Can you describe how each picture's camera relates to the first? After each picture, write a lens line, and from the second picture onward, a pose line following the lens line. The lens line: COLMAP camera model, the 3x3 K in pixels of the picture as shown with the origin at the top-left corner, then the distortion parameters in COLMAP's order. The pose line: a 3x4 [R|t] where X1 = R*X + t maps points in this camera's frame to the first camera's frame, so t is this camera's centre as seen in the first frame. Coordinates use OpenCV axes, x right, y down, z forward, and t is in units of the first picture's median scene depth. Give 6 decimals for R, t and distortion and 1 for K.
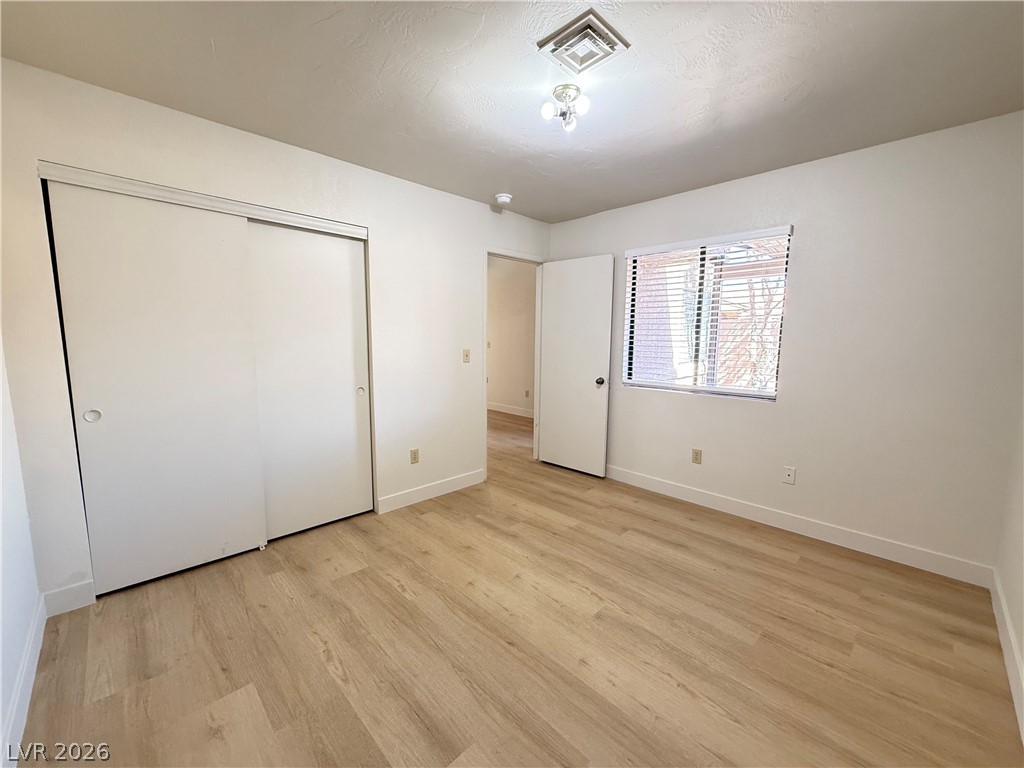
lens RADIAL K [[408.8, 0, 509.2], [0, 408.8, 383.9], [0, 0, 1]] dist [0.001269, -0.000050]
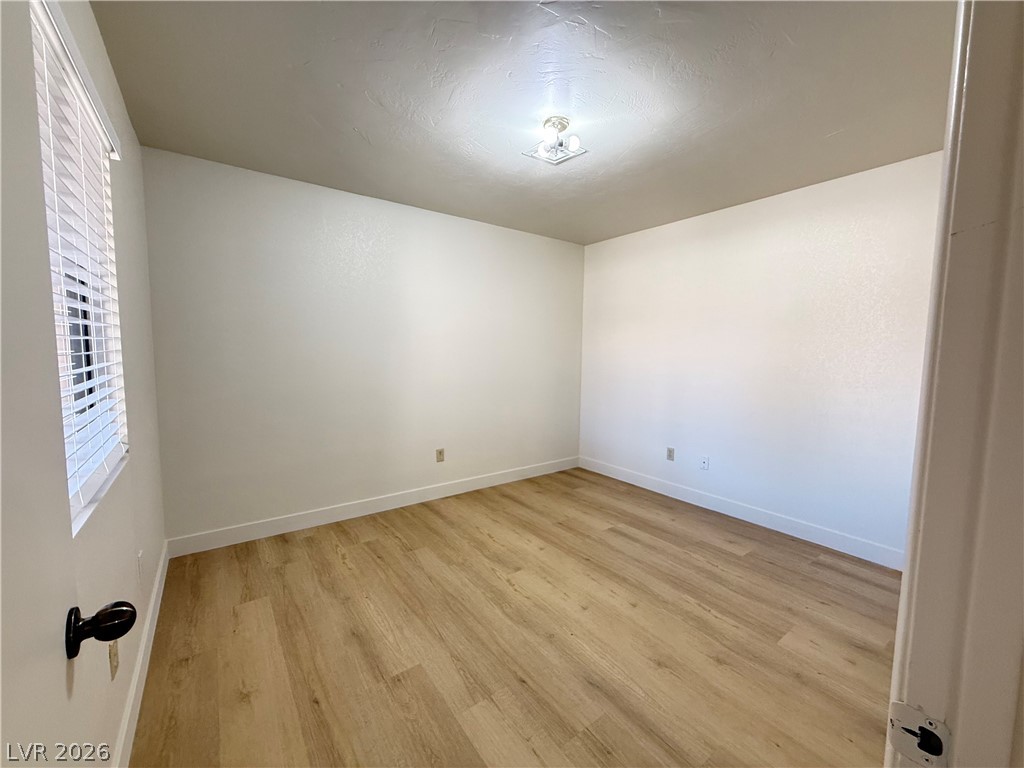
lens RADIAL K [[408.8, 0, 509.2], [0, 408.8, 383.9], [0, 0, 1]] dist [0.001269, -0.000050]
pose [[-0.989138, -0.031791, 0.143508, 0.077134], [-0.001334, 0.978232, 0.207511, -0.231085], [-0.146981, 0.205065, -0.967649, 1.951890]]
